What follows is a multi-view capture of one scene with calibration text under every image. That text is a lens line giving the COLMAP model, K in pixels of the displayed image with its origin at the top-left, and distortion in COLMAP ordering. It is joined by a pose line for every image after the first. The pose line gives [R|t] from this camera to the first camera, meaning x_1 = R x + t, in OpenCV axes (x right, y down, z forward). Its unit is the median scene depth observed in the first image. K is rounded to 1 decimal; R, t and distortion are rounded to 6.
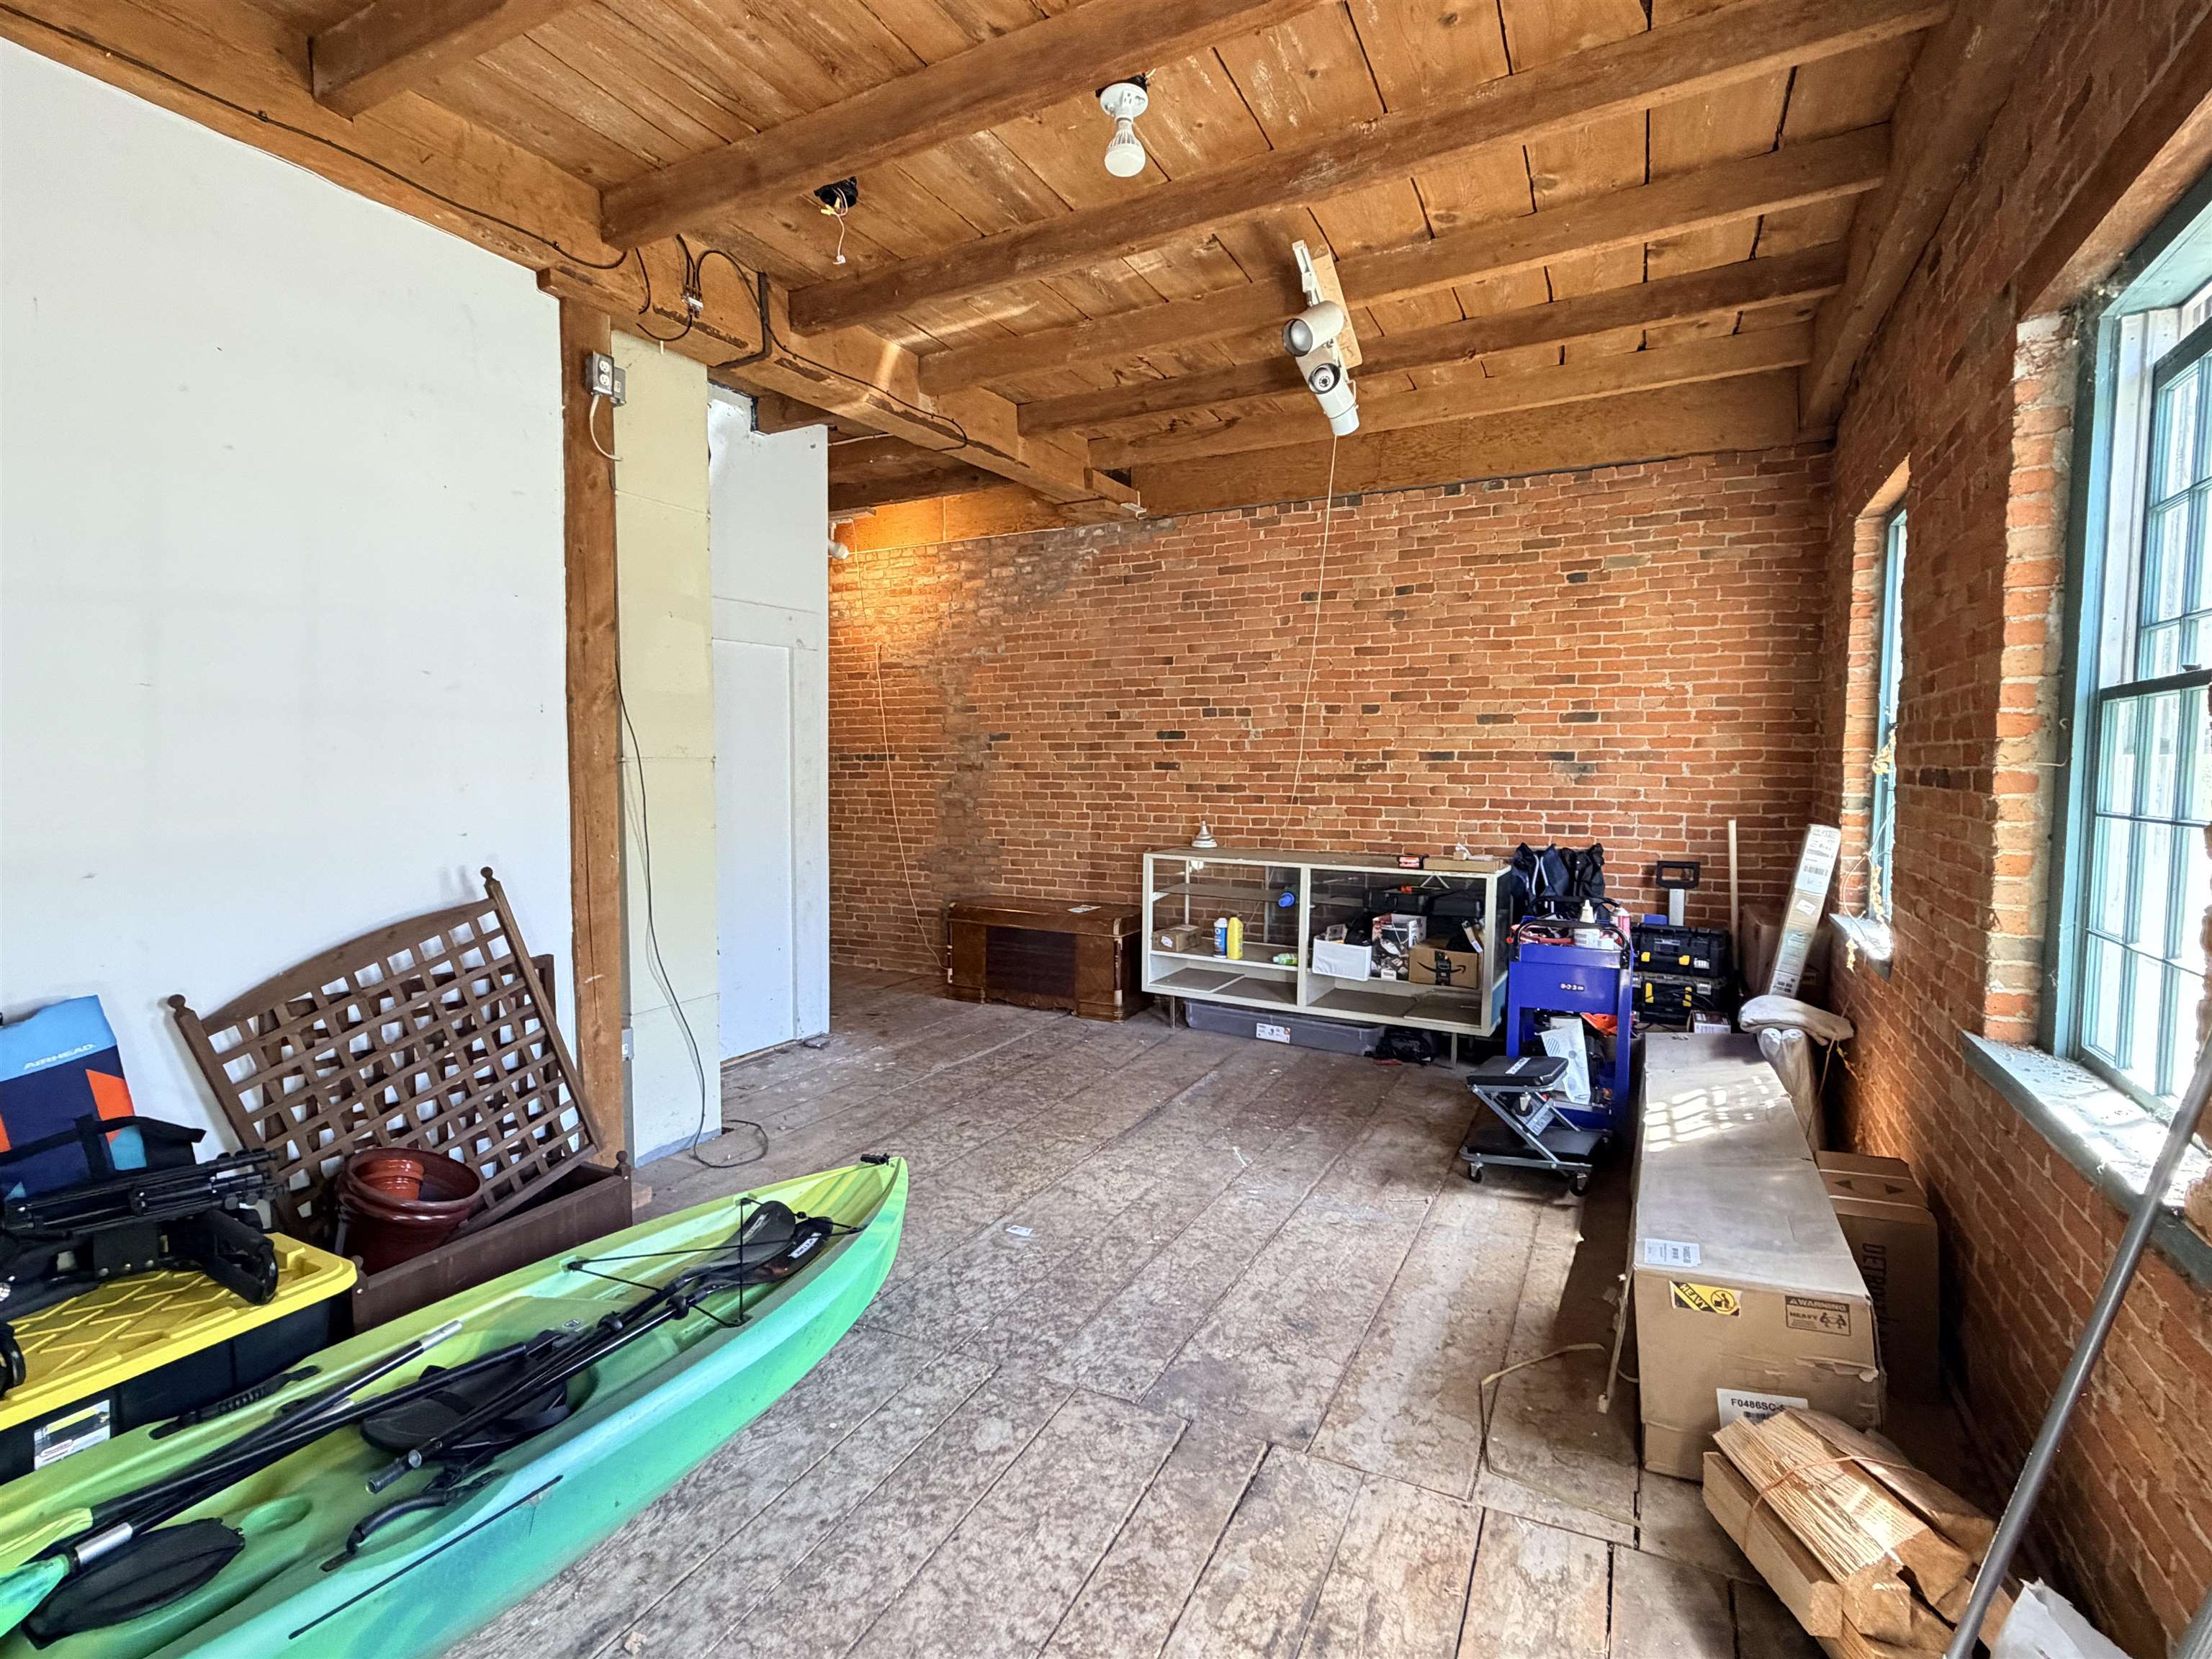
lens RADIAL K [[1068.9, 0, 1106.0], [0, 1068.9, 829.5], [0, 0, 1]] dist [-0.000061, -0.000004]
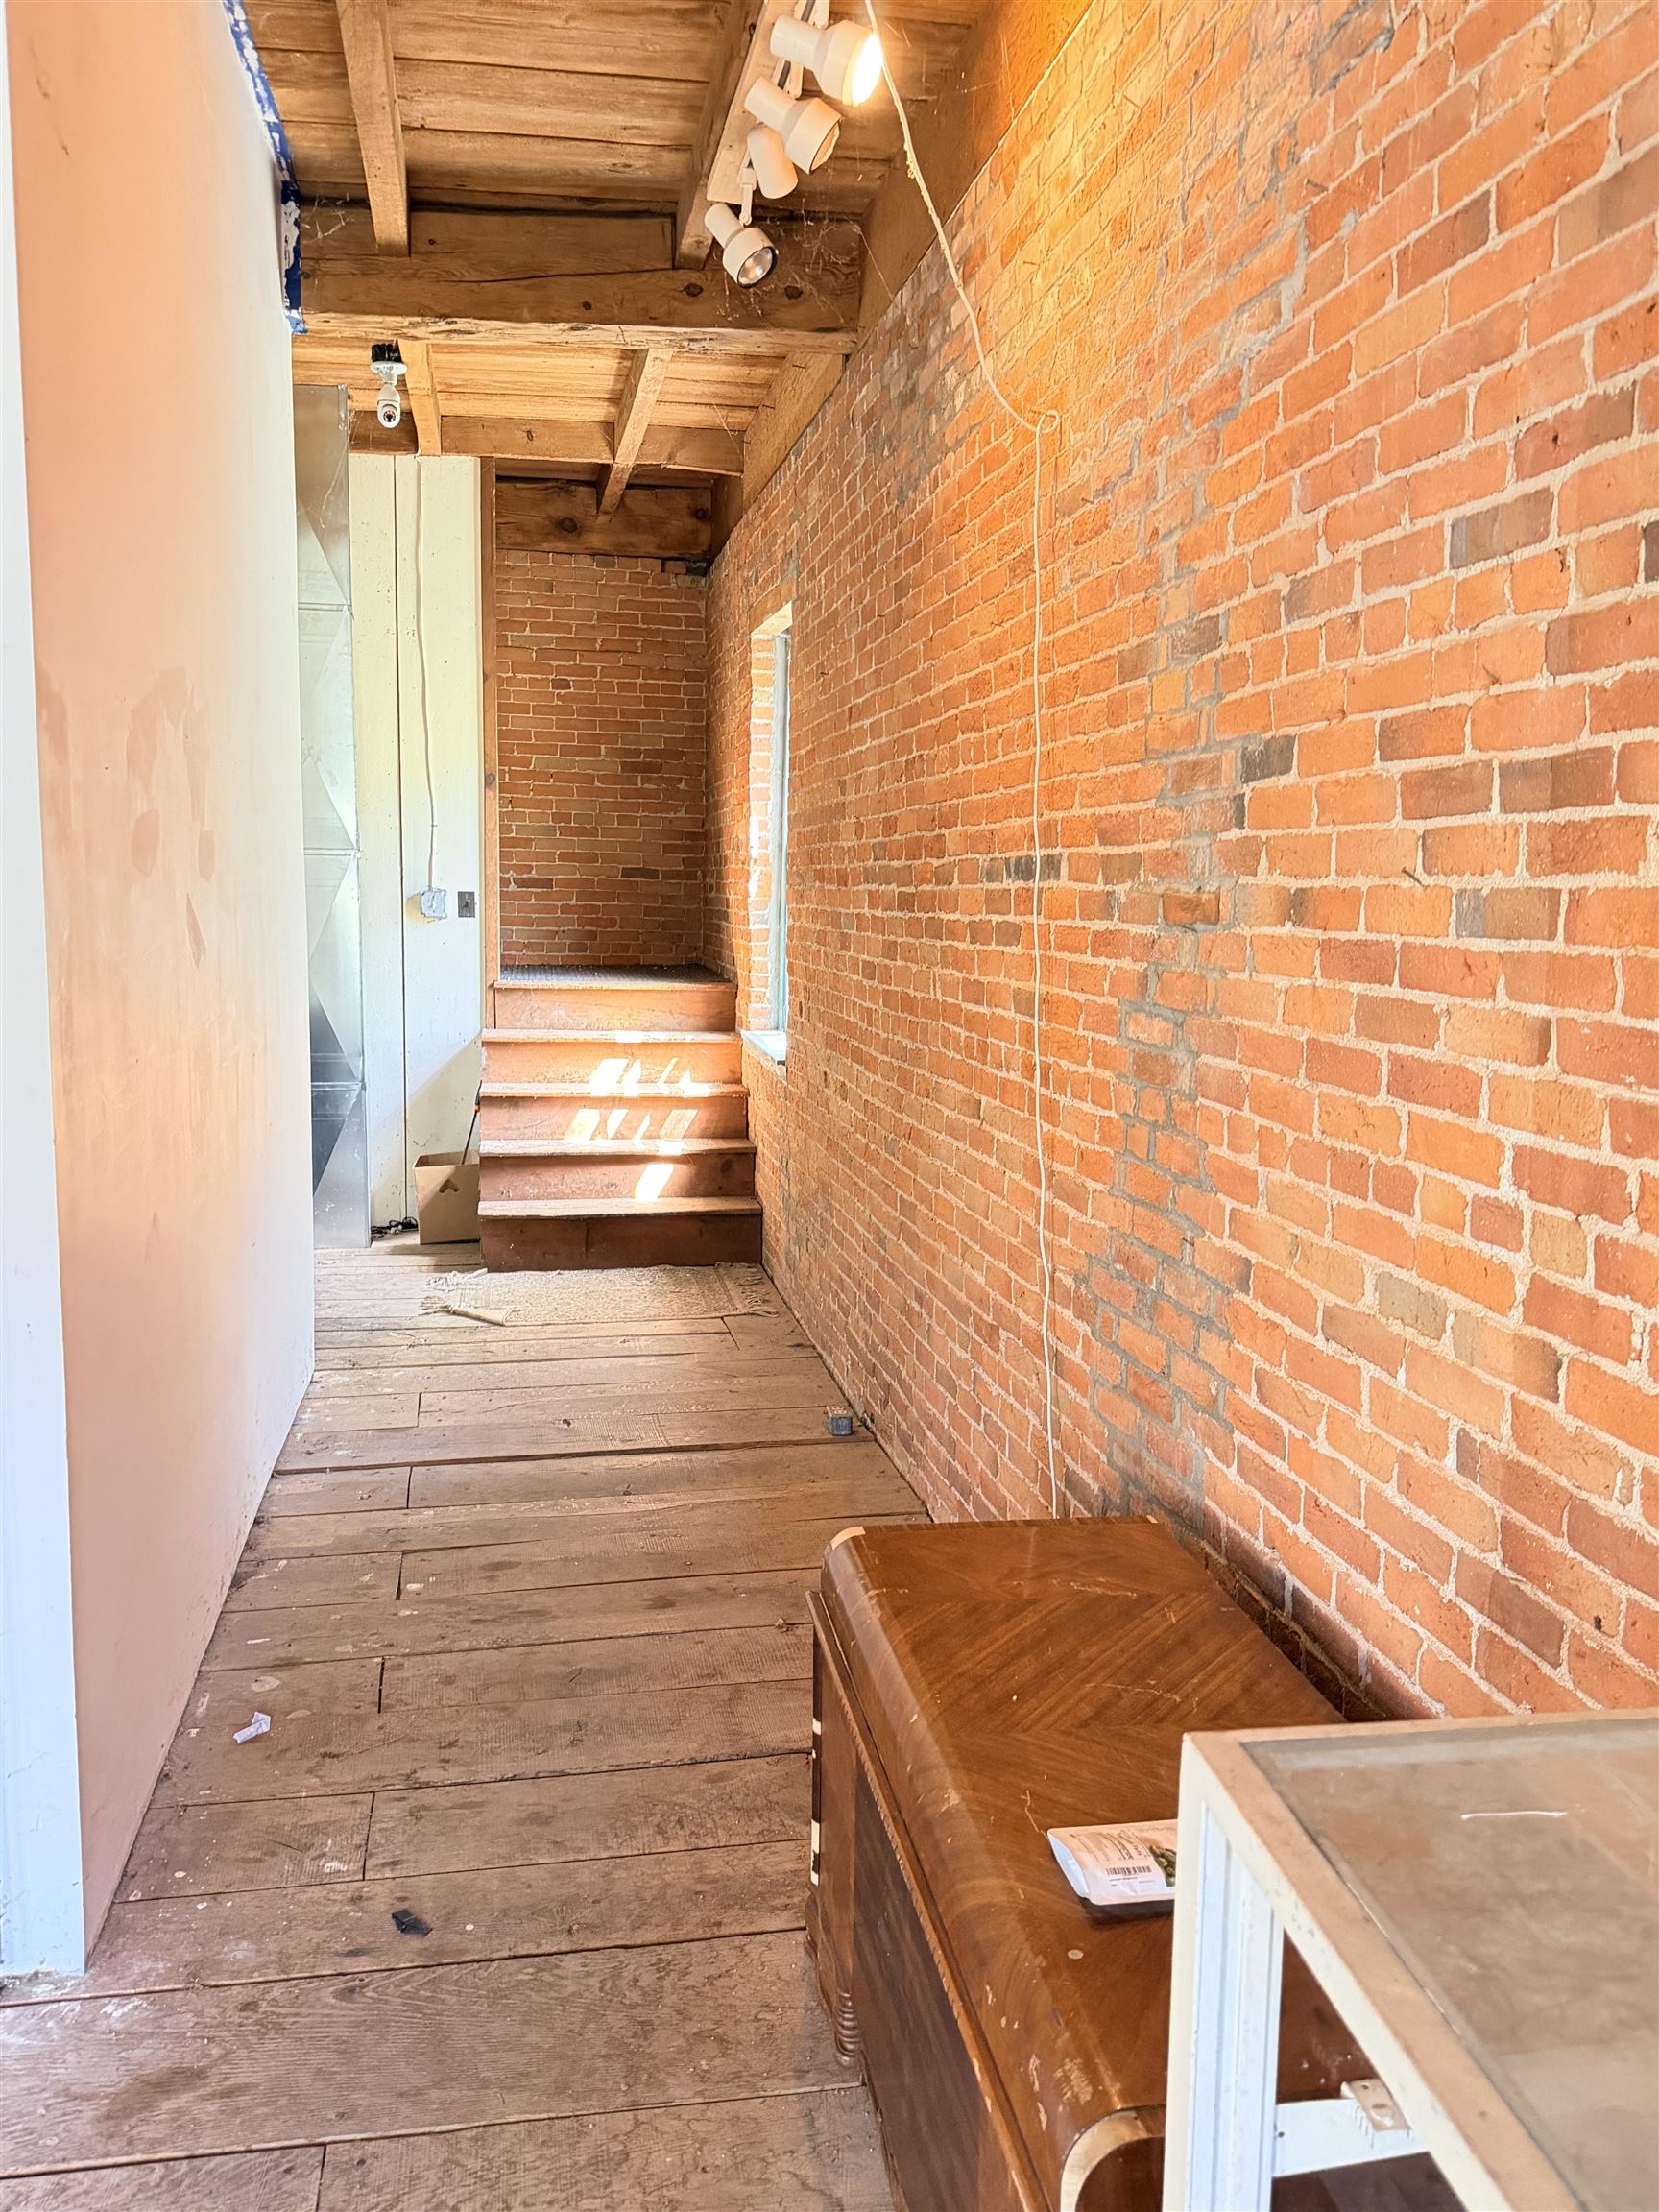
lens RADIAL K [[1791.0, 0, 829.5], [0, 1791.0, 1106.0], [0, 0, 1]] dist [0.178154, -0.432547]
pose [[0.608560, 0.102874, -0.786811, 0.128349], [-0.061144, 0.994692, 0.082762, -0.045634], [0.791148, -0.002257, 0.611620, 0.739007]]
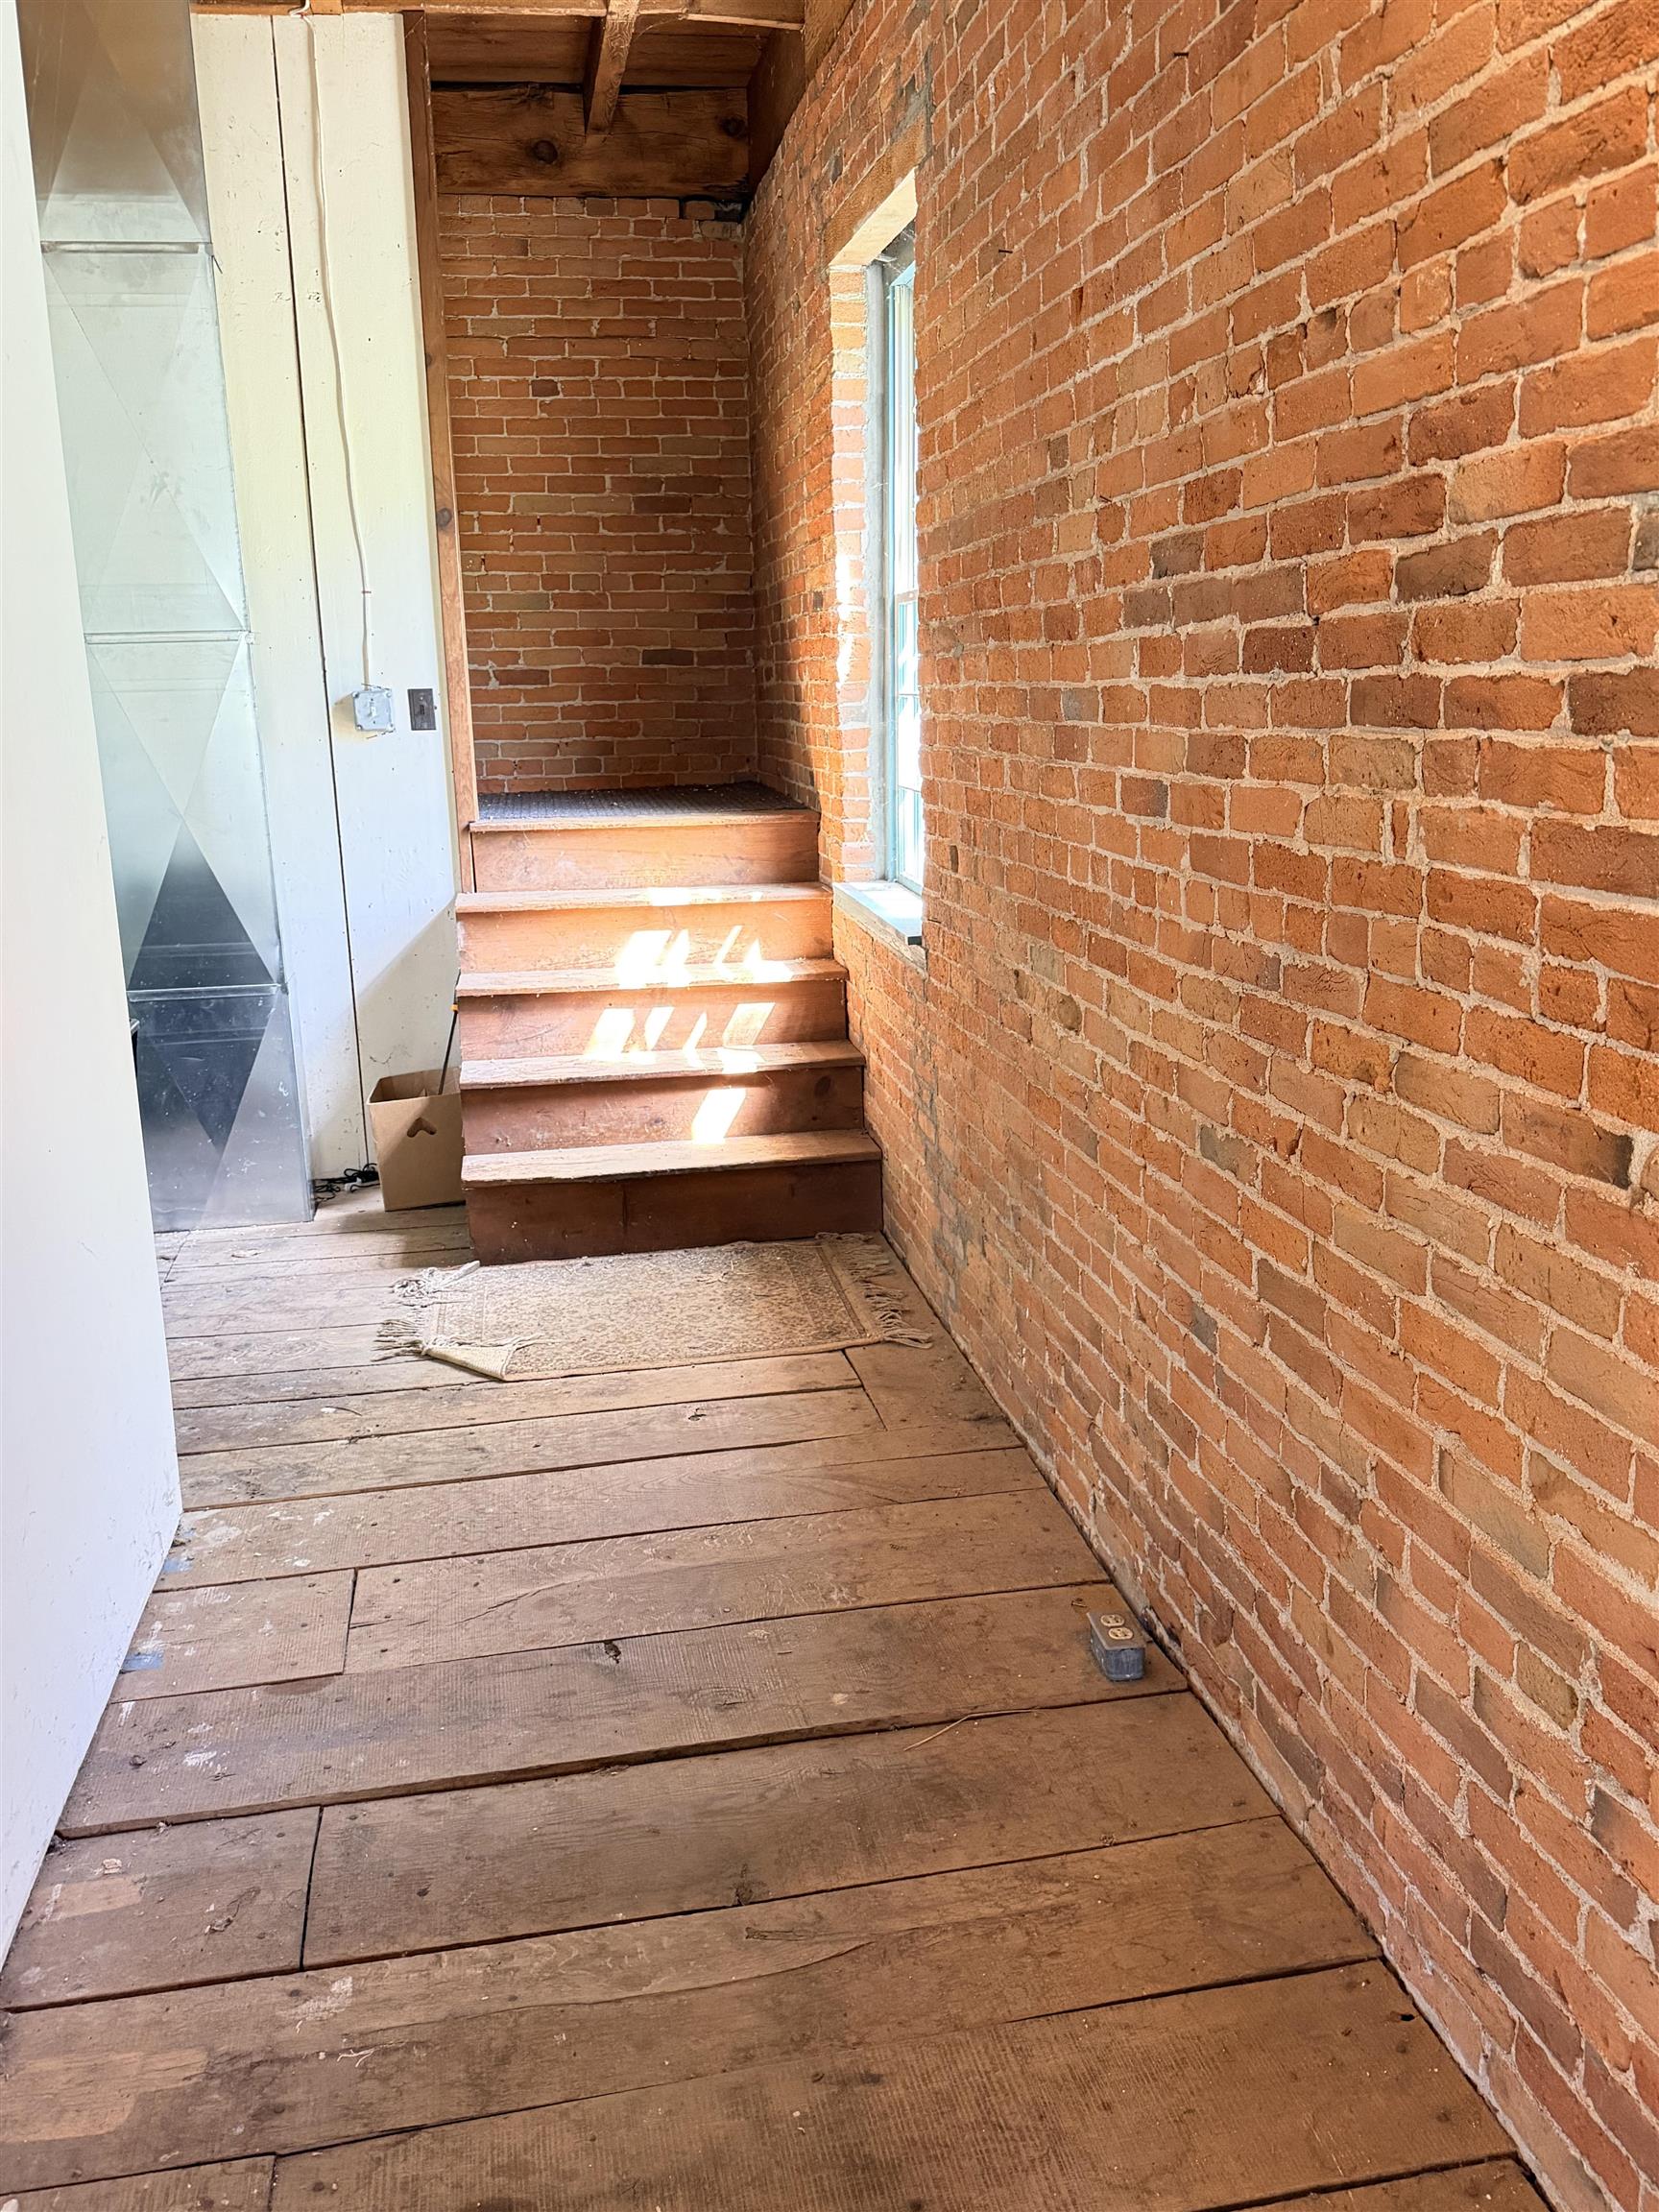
lens RADIAL K [[1791.0, 0, 829.5], [0, 1791.0, 1106.0], [0, 0, 1]] dist [0.178154, -0.432547]
pose [[0.603051, 0.164084, -0.780645, -0.204773], [-0.021771, 0.981637, 0.189512, -0.048267], [0.797406, -0.097290, 0.595549, 0.928821]]
